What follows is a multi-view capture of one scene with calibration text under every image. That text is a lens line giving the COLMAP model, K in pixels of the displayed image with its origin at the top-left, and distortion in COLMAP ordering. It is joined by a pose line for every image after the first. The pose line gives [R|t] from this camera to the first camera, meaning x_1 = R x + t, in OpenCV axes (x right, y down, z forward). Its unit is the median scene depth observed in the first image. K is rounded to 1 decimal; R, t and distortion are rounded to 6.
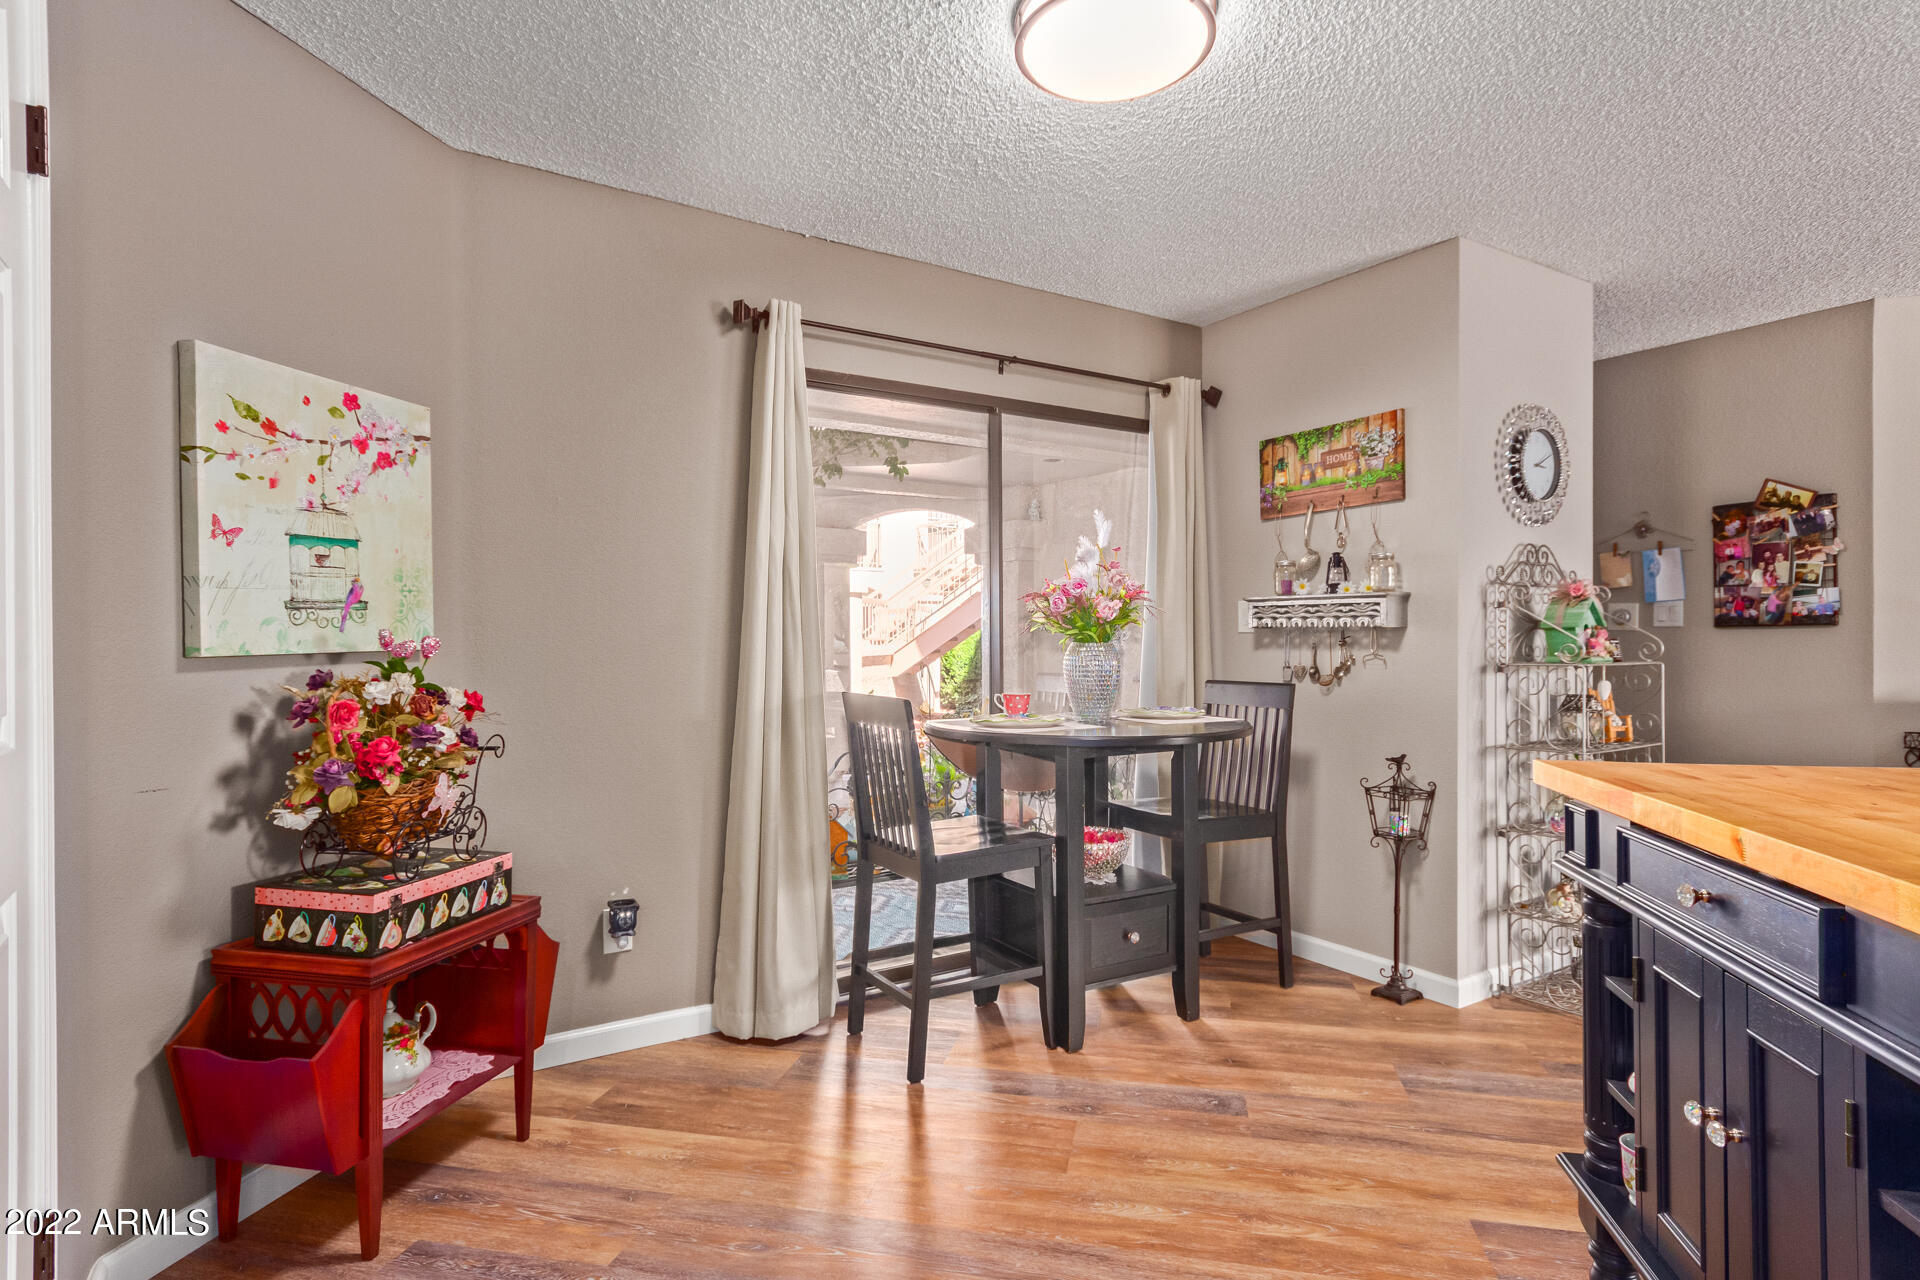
lens RADIAL K [[1004.7, 0, 960.0], [0, 1004.7, 640.0], [0, 0, 1]] dist [0.001373, 0.000147]
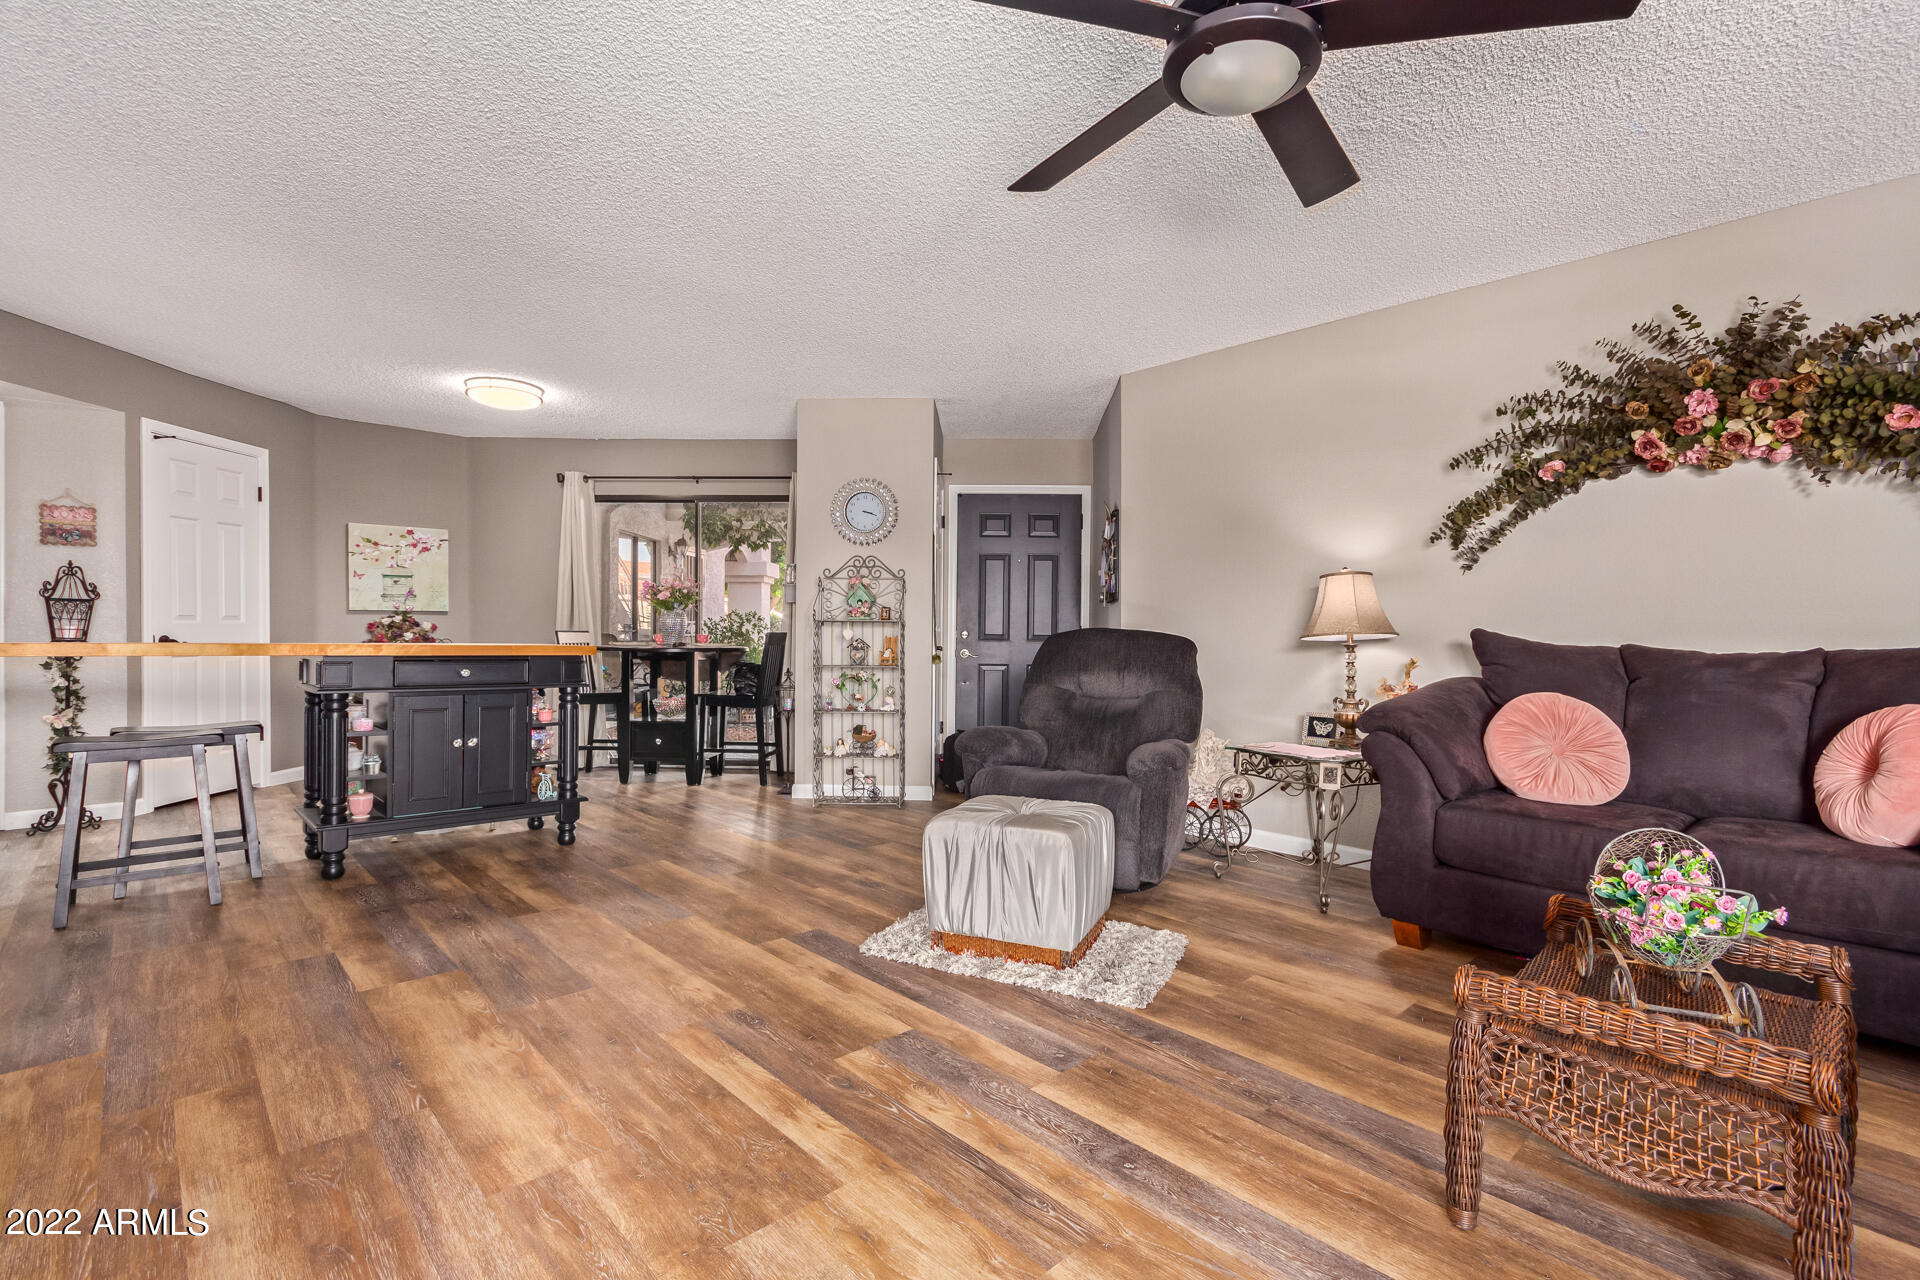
lens RADIAL K [[864.5, 0, 953.1], [0, 864.5, 641.7], [0, 0, 1]] dist [0.002082, 0.001146]
pose [[0.821456, 0.014197, -0.570095, 1.688792], [-0.011218, 0.999899, 0.008736, 0.047280], [0.570162, -0.000781, 0.821532, -0.192186]]
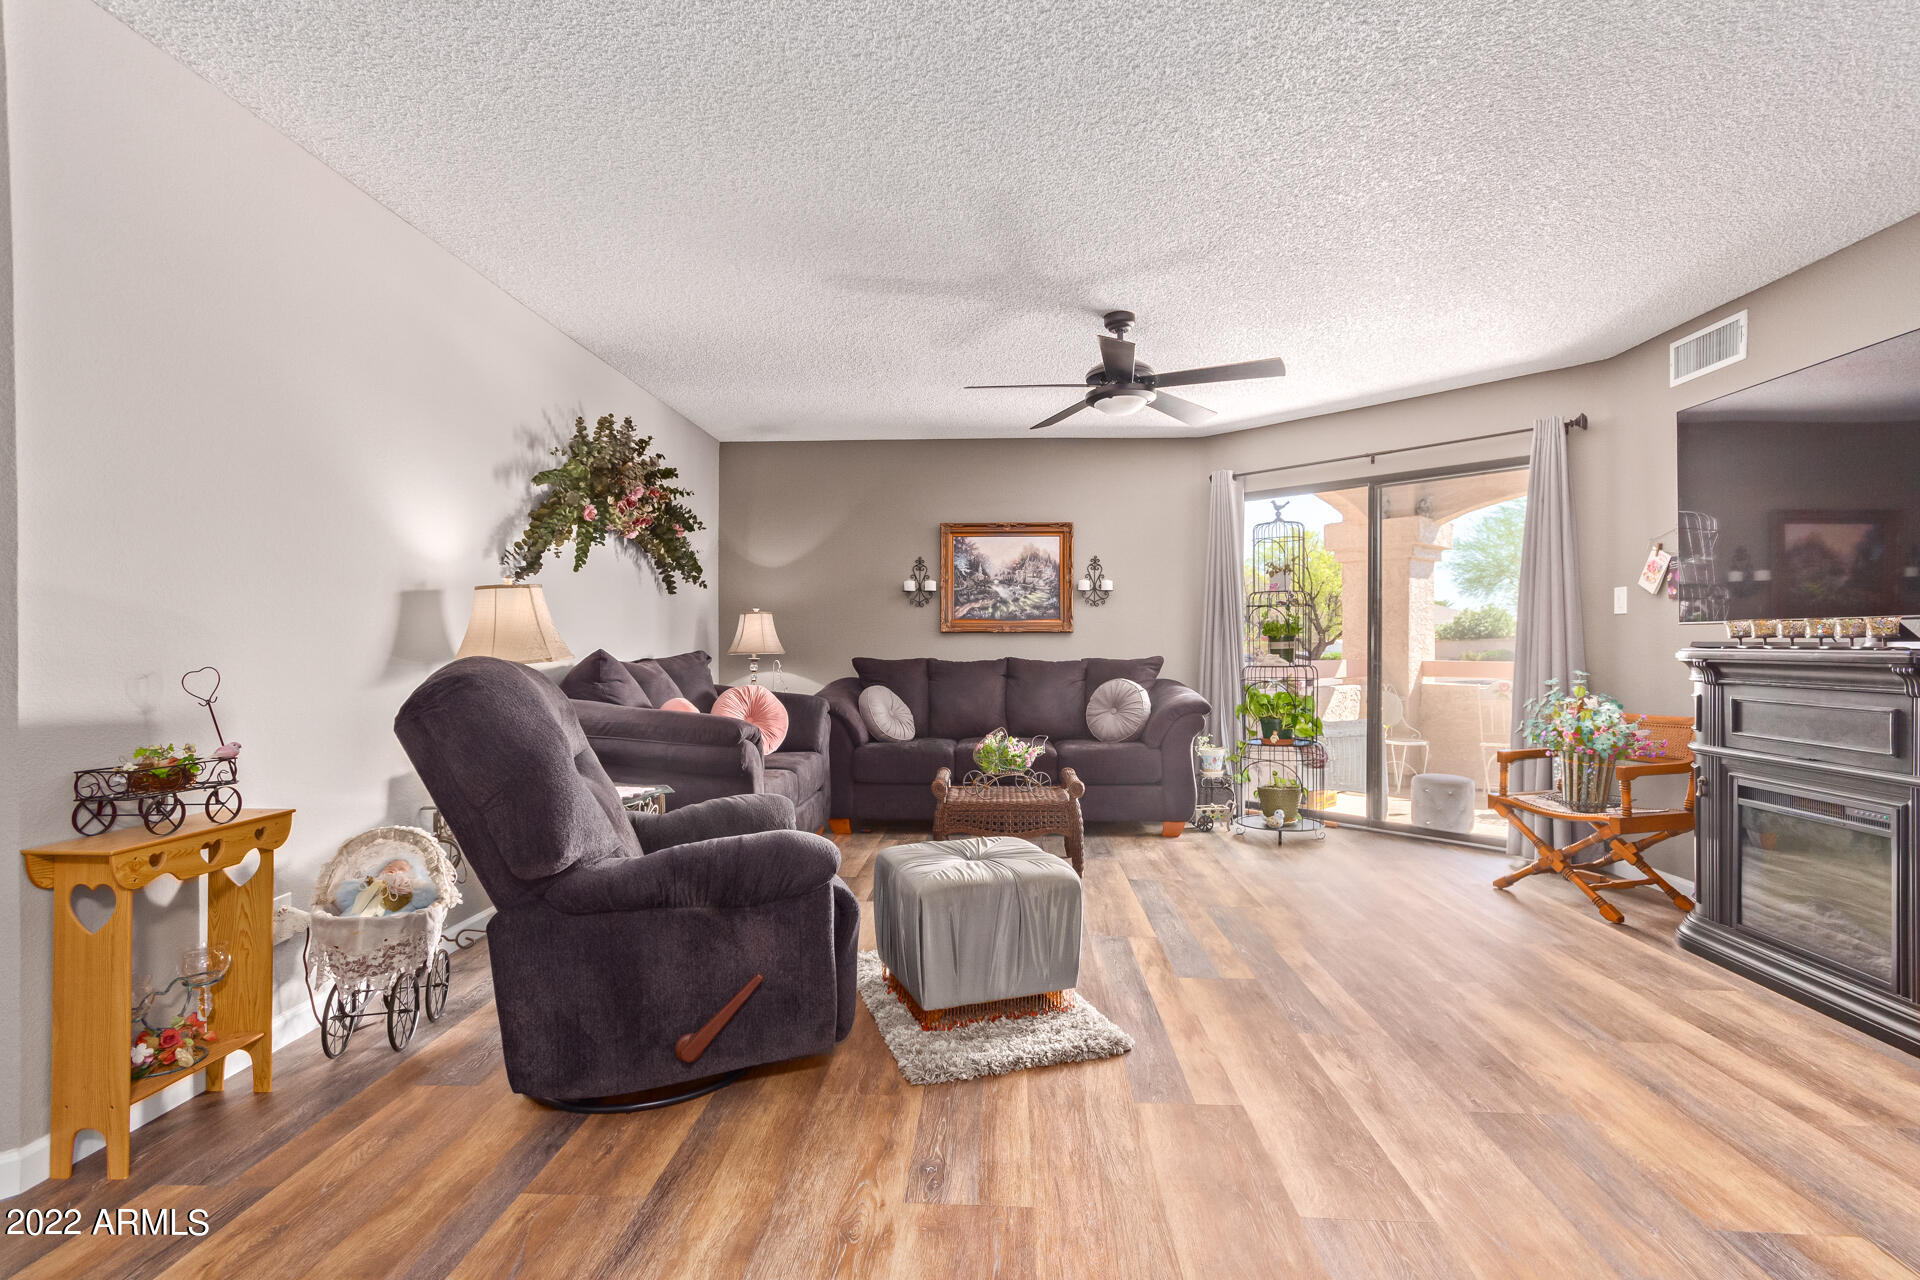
lens RADIAL K [[898.1, 0, 952.7], [0, 898.1, 647.4], [0, 0, 1]] dist [-0.000185, 0.007584]
pose [[-0.156770, -0.005208, 0.987621, 0.433539], [-0.001165, 0.999986, 0.005088, 0.025143], [-0.987634, -0.000353, -0.156774, 0.710074]]
